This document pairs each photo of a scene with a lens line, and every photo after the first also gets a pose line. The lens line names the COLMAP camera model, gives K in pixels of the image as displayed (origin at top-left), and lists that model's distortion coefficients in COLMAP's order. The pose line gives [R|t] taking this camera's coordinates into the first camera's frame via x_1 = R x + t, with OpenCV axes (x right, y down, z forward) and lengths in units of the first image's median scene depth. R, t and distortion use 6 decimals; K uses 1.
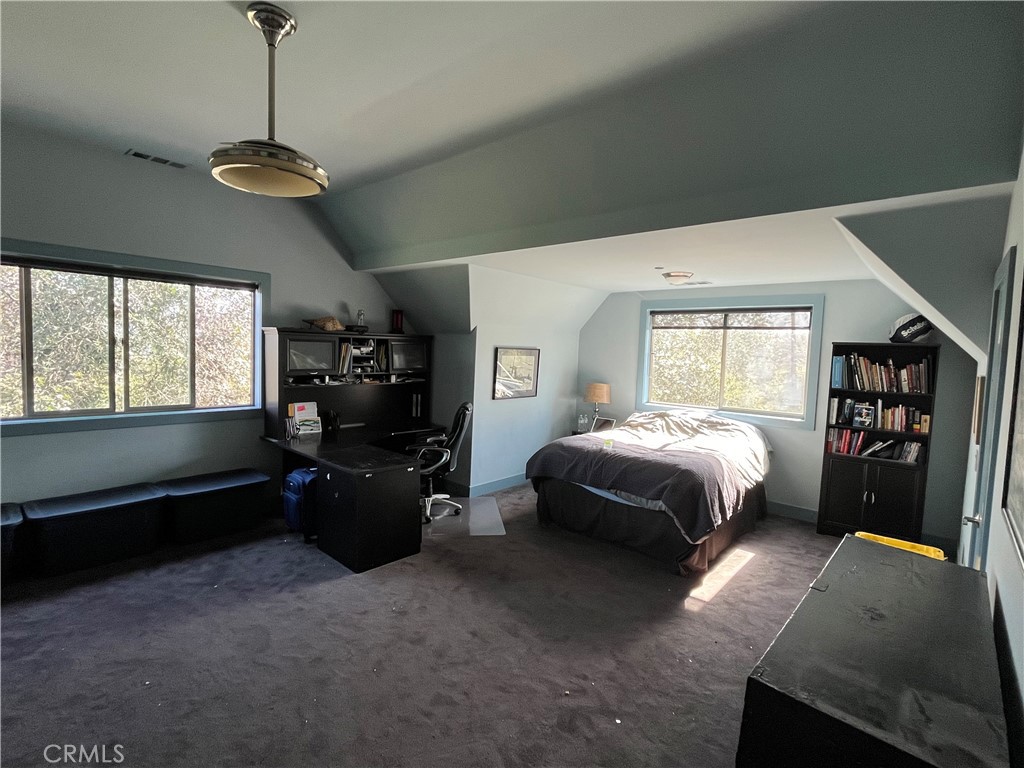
lens RADIAL K [[500.3, 0, 512.0], [0, 500.3, 384.0], [0, 0, 1]] dist [-0.001295, -0.000124]
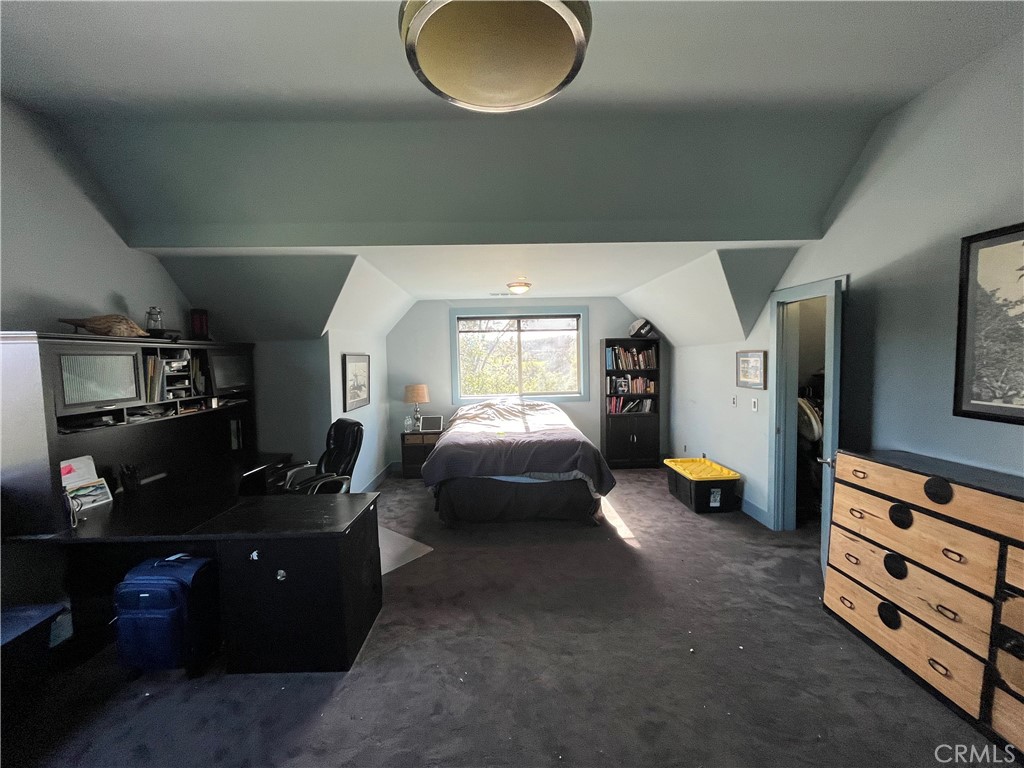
lens RADIAL K [[413.3, 0, 512.0], [0, 413.3, 384.0], [0, 0, 1]] dist [-0.000316, -0.000263]
pose [[0.725766, -0.095195, 0.681324, -0.385478], [0.096463, 0.994677, 0.036222, -0.020864], [-0.681145, 0.039433, 0.731086, 0.301069]]
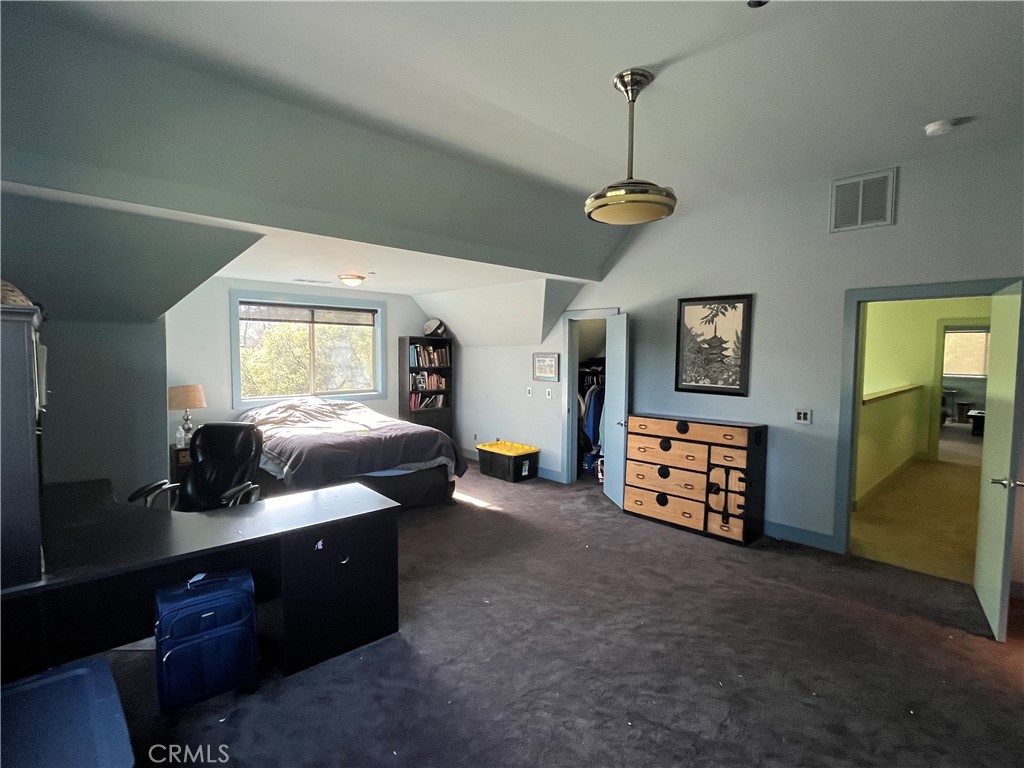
lens RADIAL K [[497.2, 0, 512.0], [0, 497.2, 384.0], [0, 0, 1]] dist [-0.000161, 0.000016]
pose [[0.090865, -0.099274, 0.990903, -0.798624], [0.066807, 0.993385, 0.093396, -0.058898], [-0.993620, 0.057713, 0.096896, 0.548158]]
